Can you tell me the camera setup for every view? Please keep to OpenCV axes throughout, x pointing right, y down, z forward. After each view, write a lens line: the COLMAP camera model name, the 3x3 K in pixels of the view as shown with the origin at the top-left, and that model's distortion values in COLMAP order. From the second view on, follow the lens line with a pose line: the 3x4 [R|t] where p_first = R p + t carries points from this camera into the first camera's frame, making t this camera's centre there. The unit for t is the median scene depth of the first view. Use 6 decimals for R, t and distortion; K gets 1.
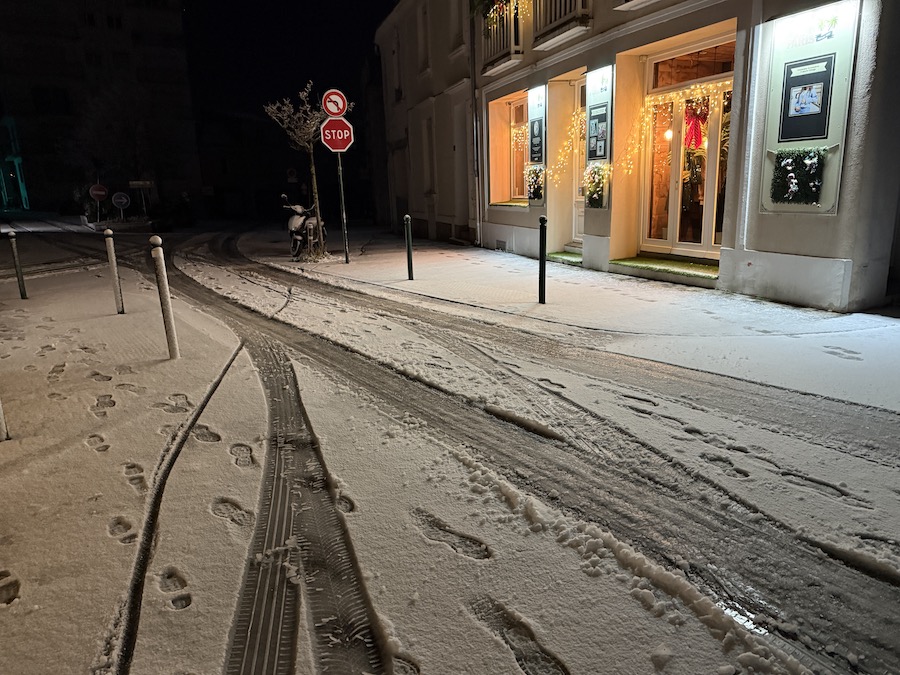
lens RADIAL K [[618.6, 0, 447.8], [0, 618.6, 339.3], [0, 0, 1]] dist [-0.012880, -0.007686]
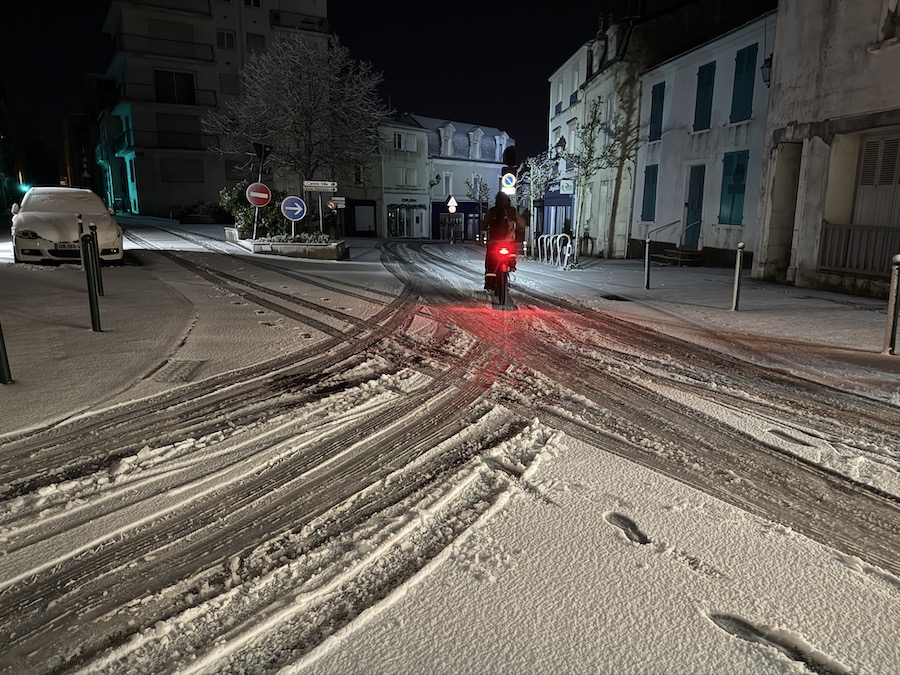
lens RADIAL K [[618.6, 0, 451.7], [0, 618.6, 339.4], [0, 0, 1]] dist [-0.012880, -0.007686]
pose [[0.993343, 0.065373, -0.094843, -0.170365], [-0.068533, 0.997184, -0.030452, -0.045627], [0.092586, 0.036750, 0.995026, 0.214043]]
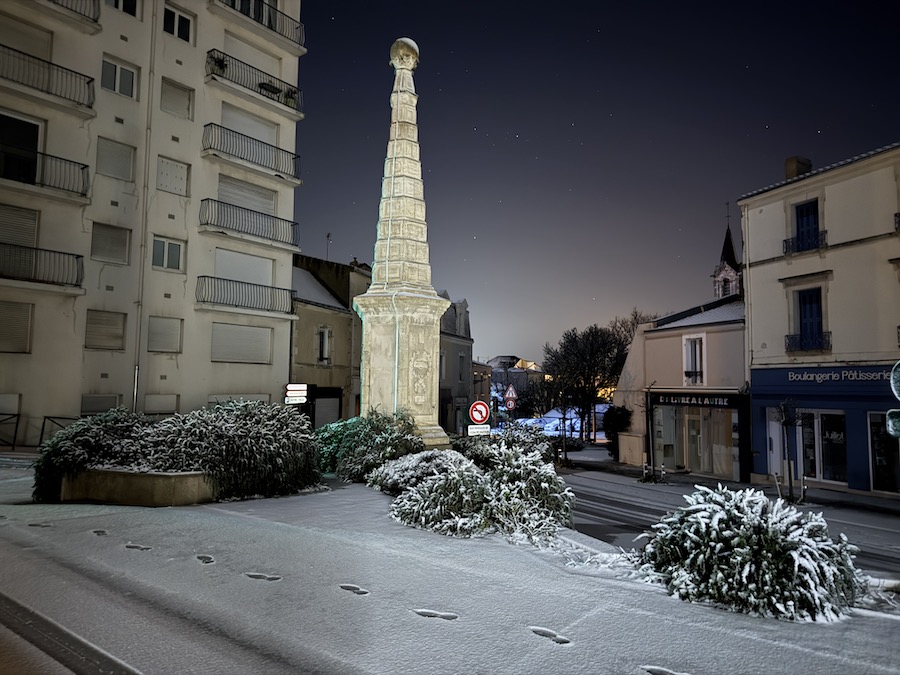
lens RADIAL K [[618.6, 0, 451.4], [0, 618.6, 337.4], [0, 0, 1]] dist [-0.012880, -0.007686]
pose [[0.986641, 0.054476, 0.153532, -0.428817], [-0.001051, 0.944542, -0.328389, -0.157523], [-0.162907, 0.323841, 0.931981, 0.660066]]
